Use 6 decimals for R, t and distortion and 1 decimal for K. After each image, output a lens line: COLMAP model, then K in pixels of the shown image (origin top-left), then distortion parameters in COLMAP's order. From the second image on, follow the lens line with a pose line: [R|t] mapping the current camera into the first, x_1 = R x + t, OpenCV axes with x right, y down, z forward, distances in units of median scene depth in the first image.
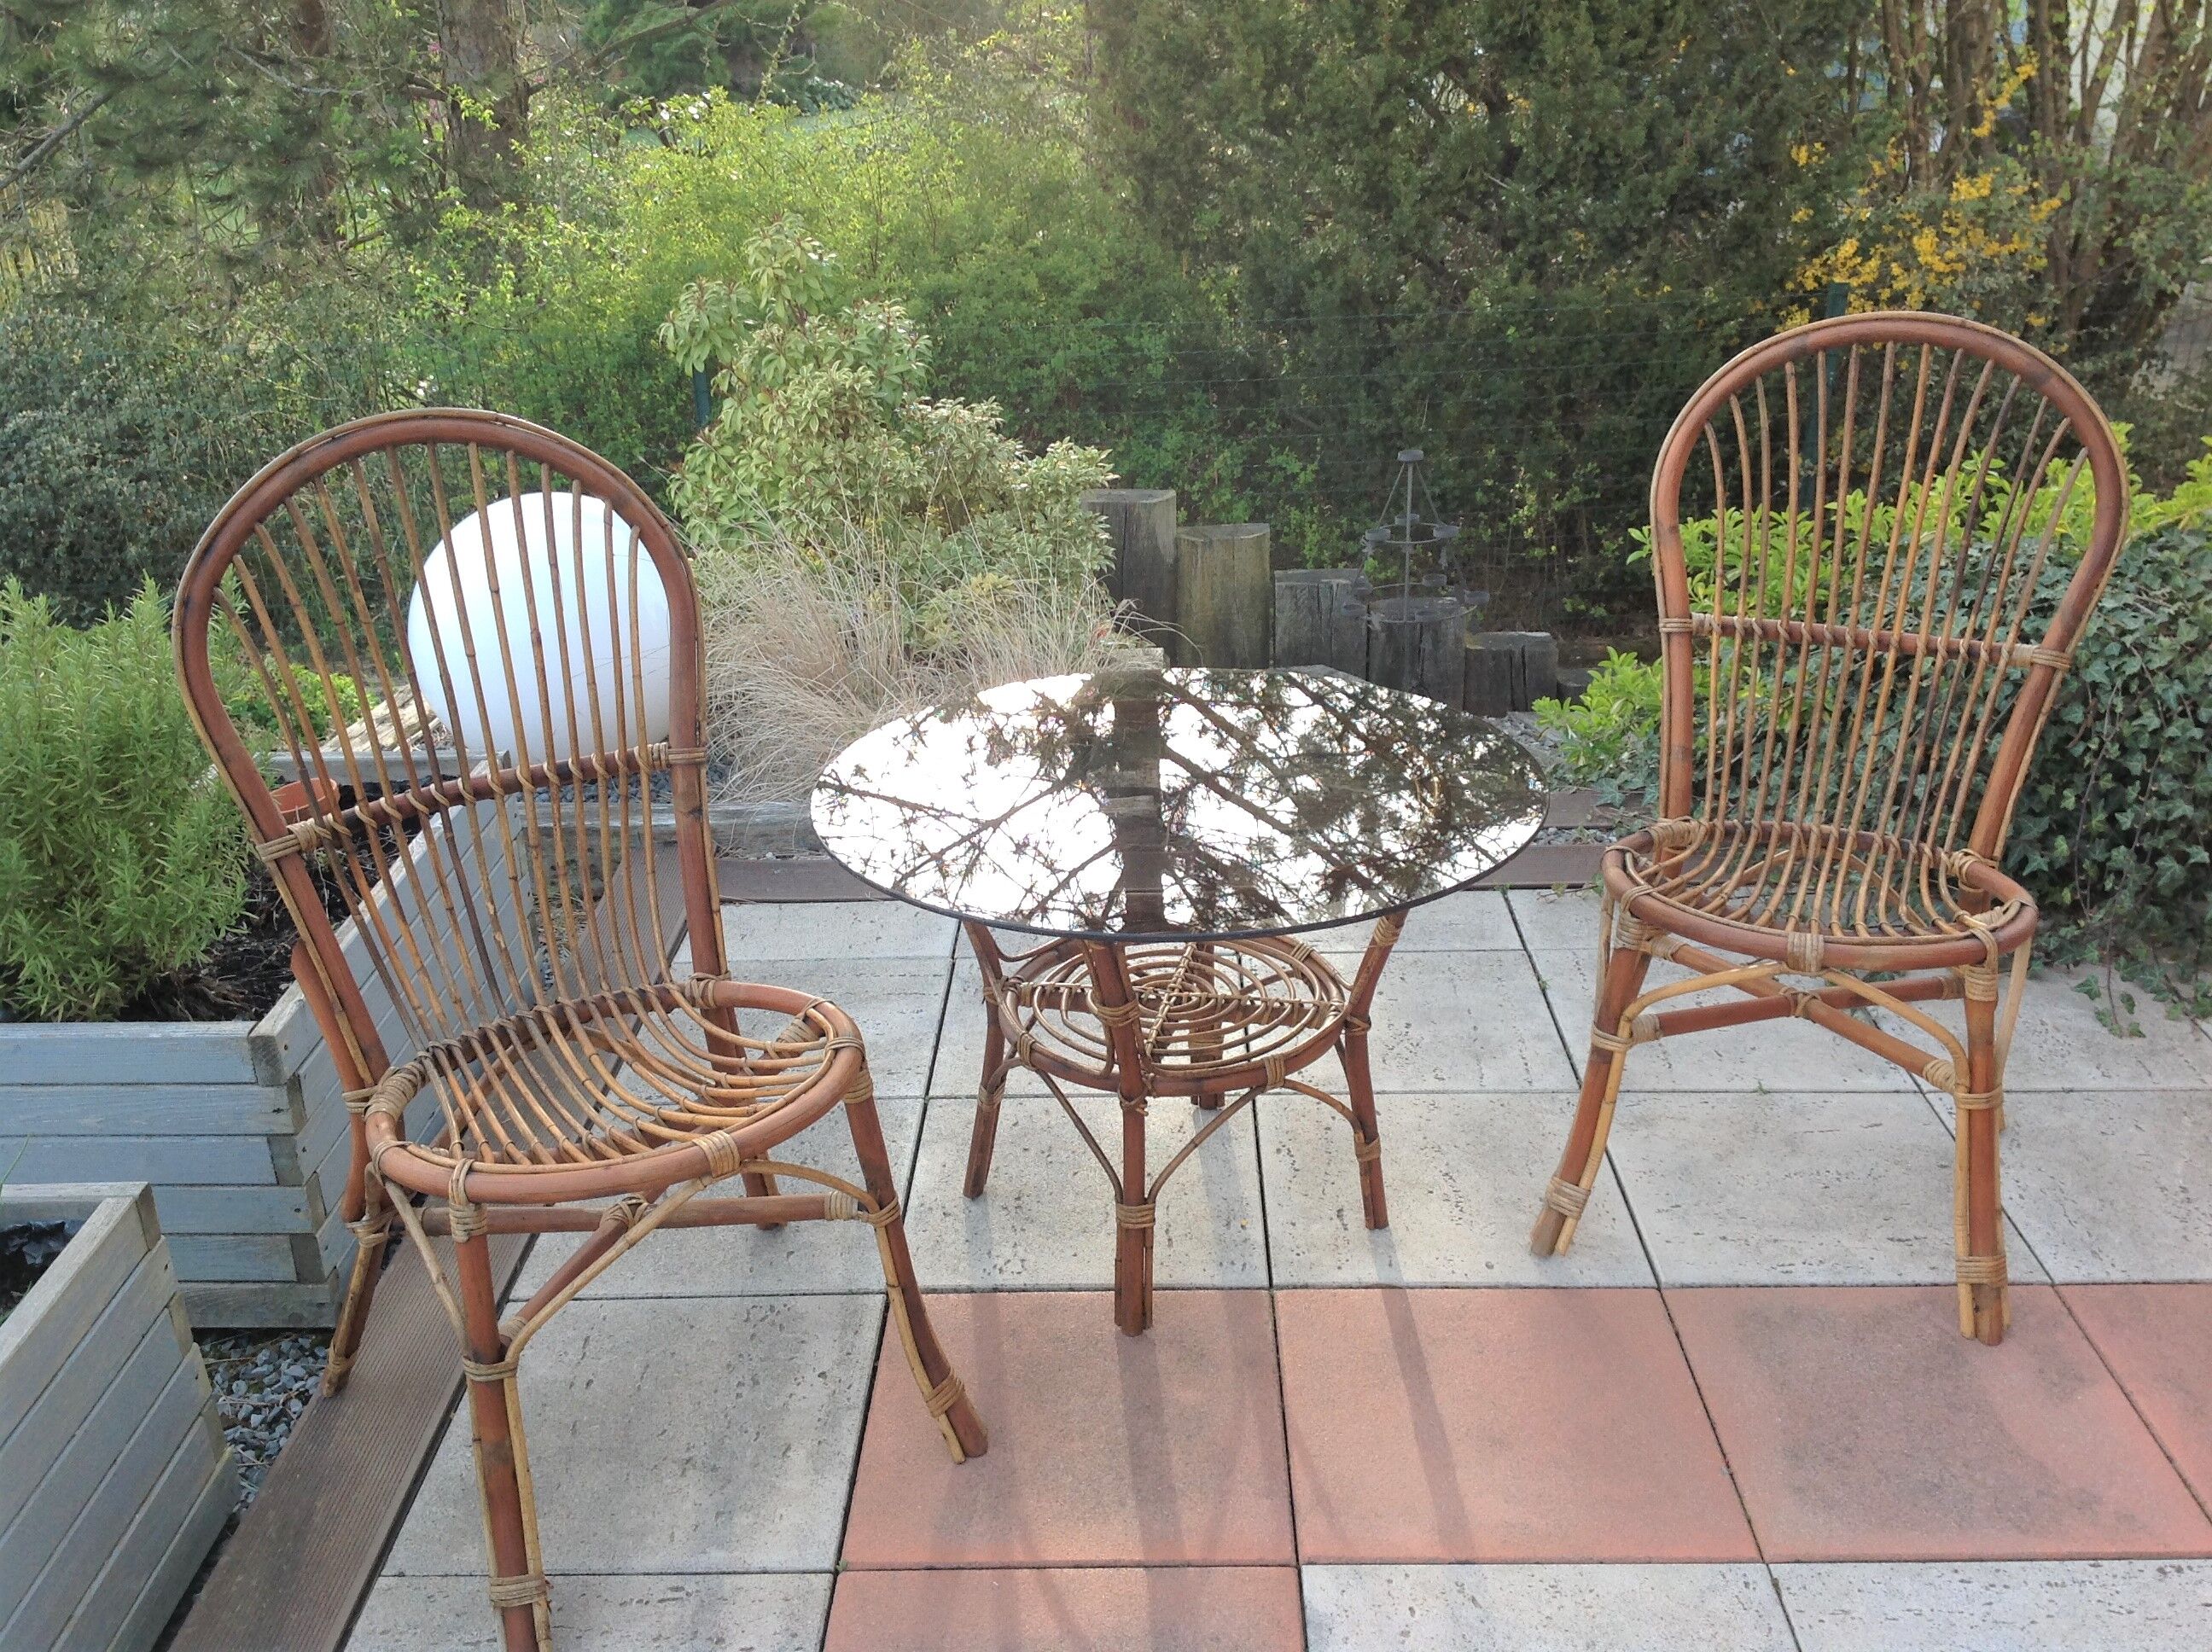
lens RADIAL K [[2086.6, 0, 1105.1], [0, 2086.6, 845.1], [0, 0, 1]] dist [0.009566, 0.000000]
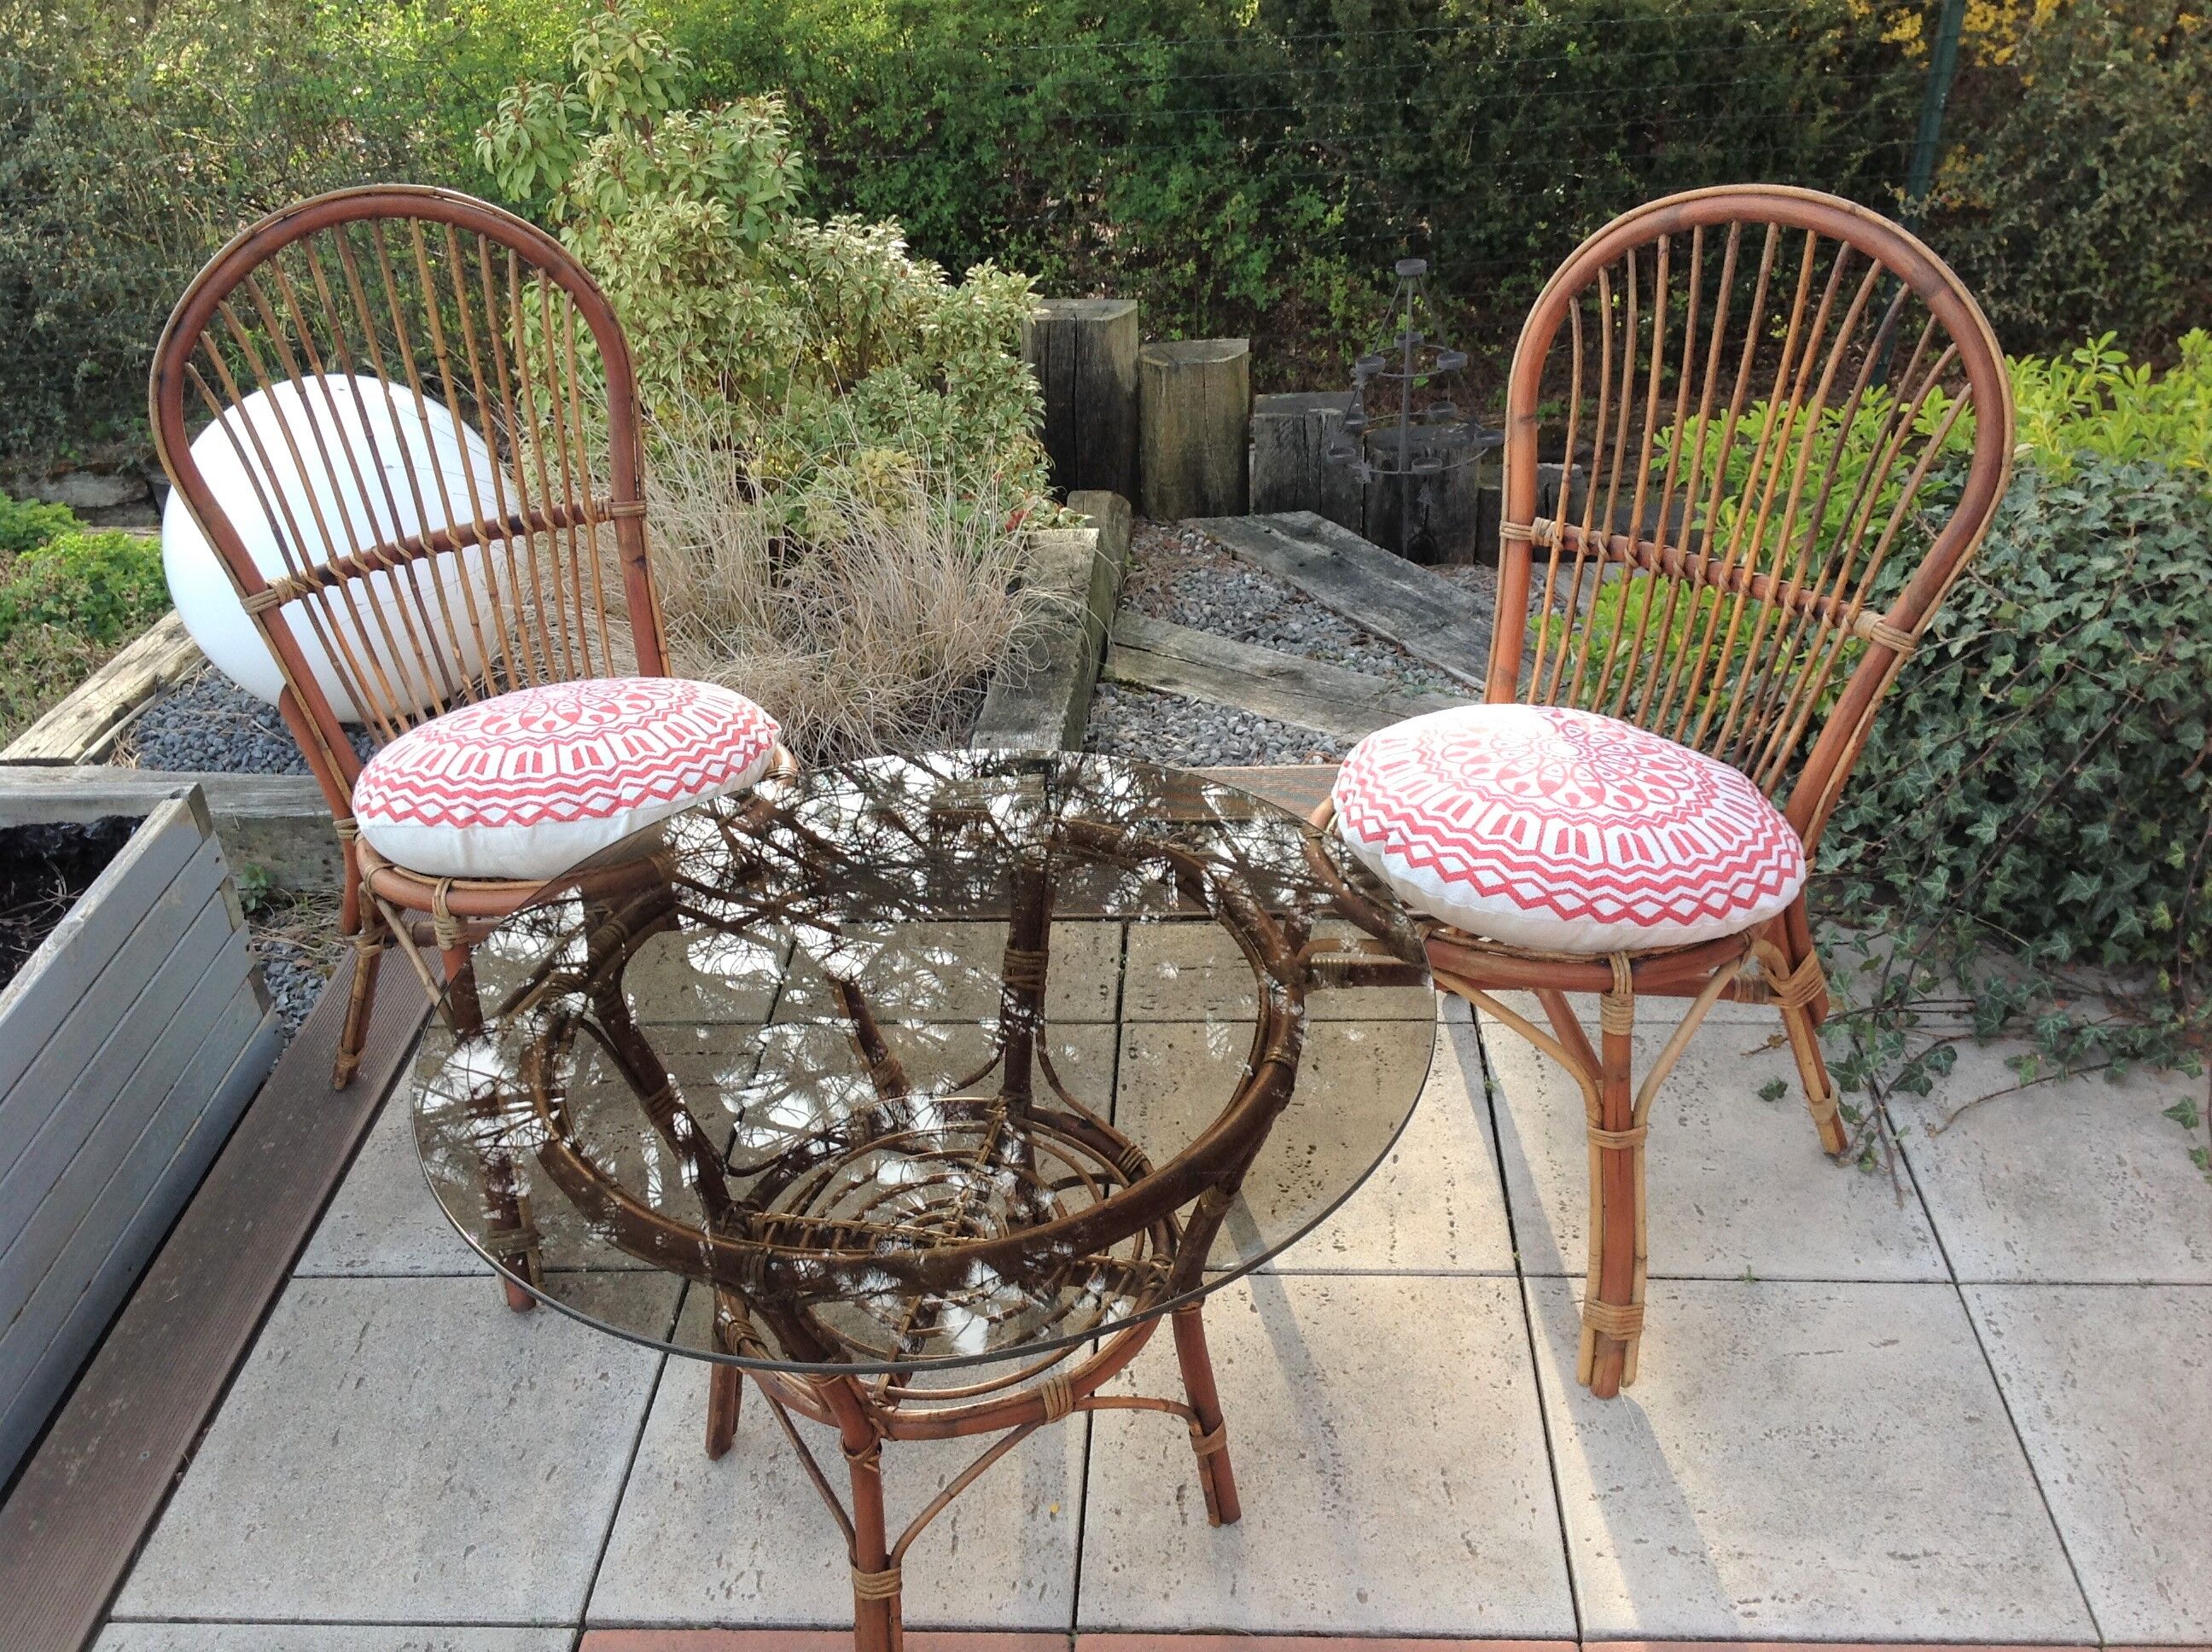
lens RADIAL K [[2086.6, 0, 1116.6], [0, 2086.6, 847.8], [0, 0, 1]] dist [0.009566, 0.000000]
pose [[0.999382, 0.000813, -0.035148, 0.094150], [0.004885, 0.986824, 0.161722, -0.150081], [0.034816, -0.161794, 0.986210, 0.220173]]
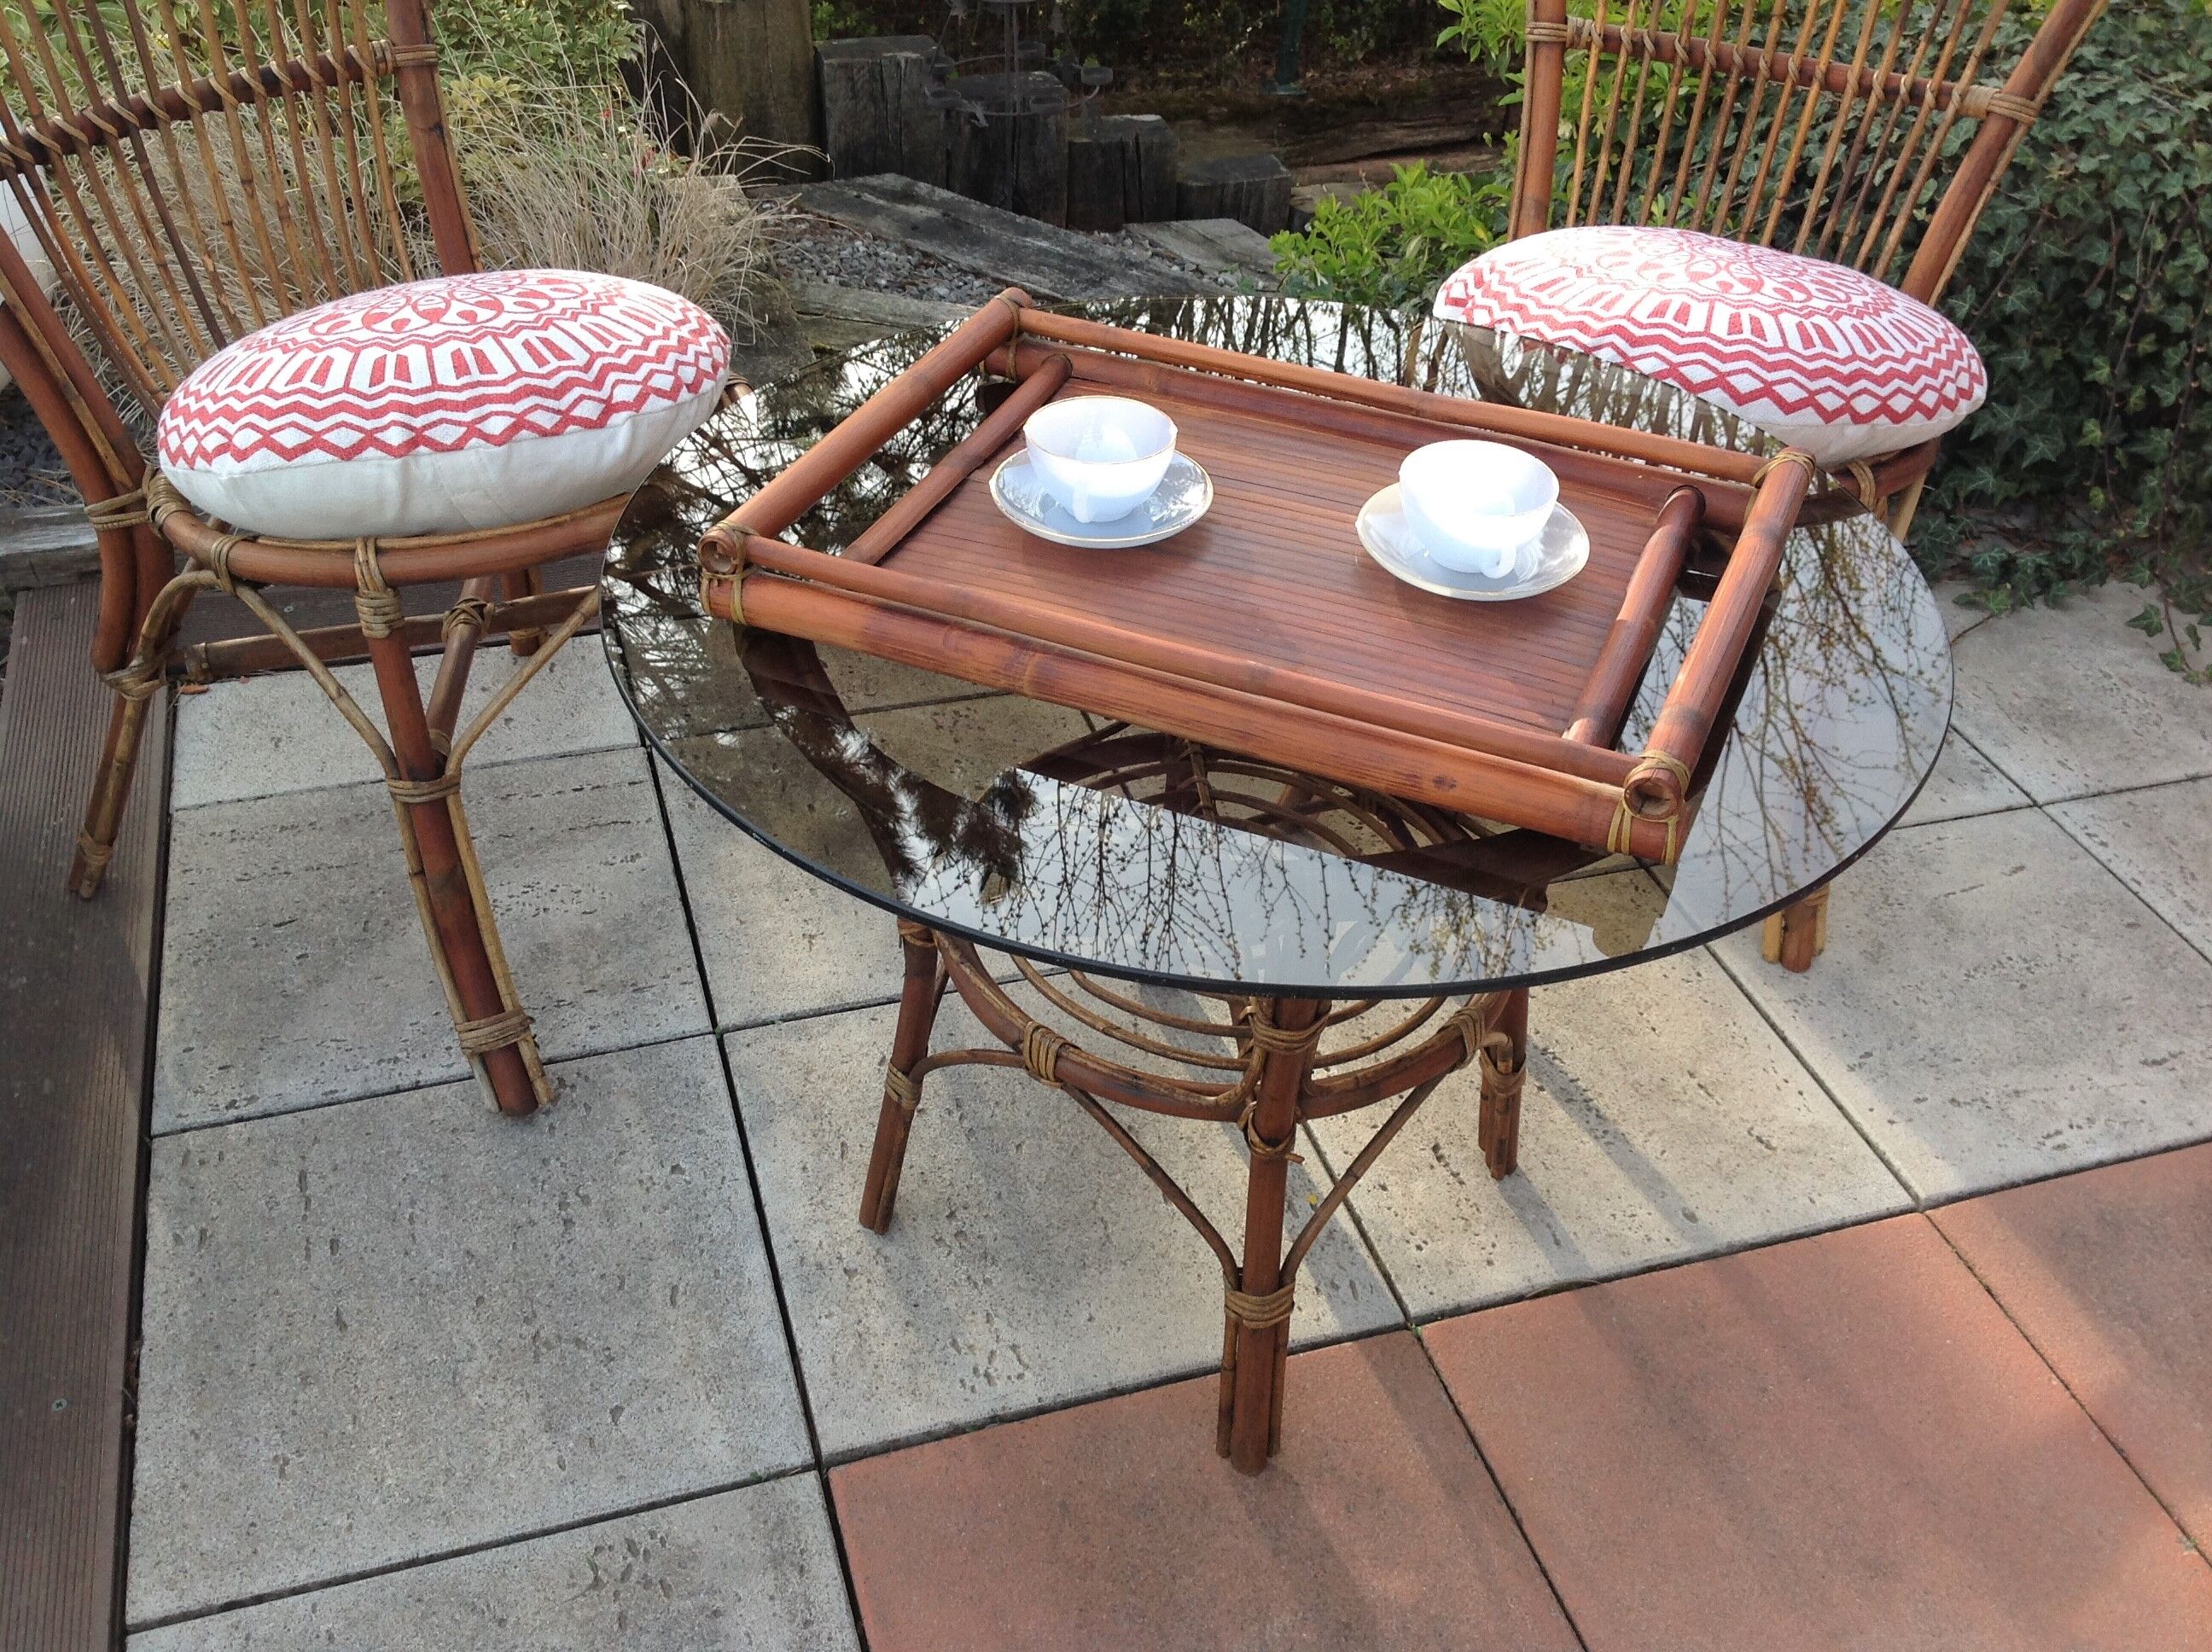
lens RADIAL K [[2086.6, 0, 1118.6], [0, 2086.6, 836.1], [0, 0, 1]] dist [0.009566, 0.000000]
pose [[0.944661, -0.142346, 0.295556, -0.133610], [0.063067, 0.962950, 0.262201, -0.081001], [-0.321929, -0.229051, 0.918639, 0.362238]]
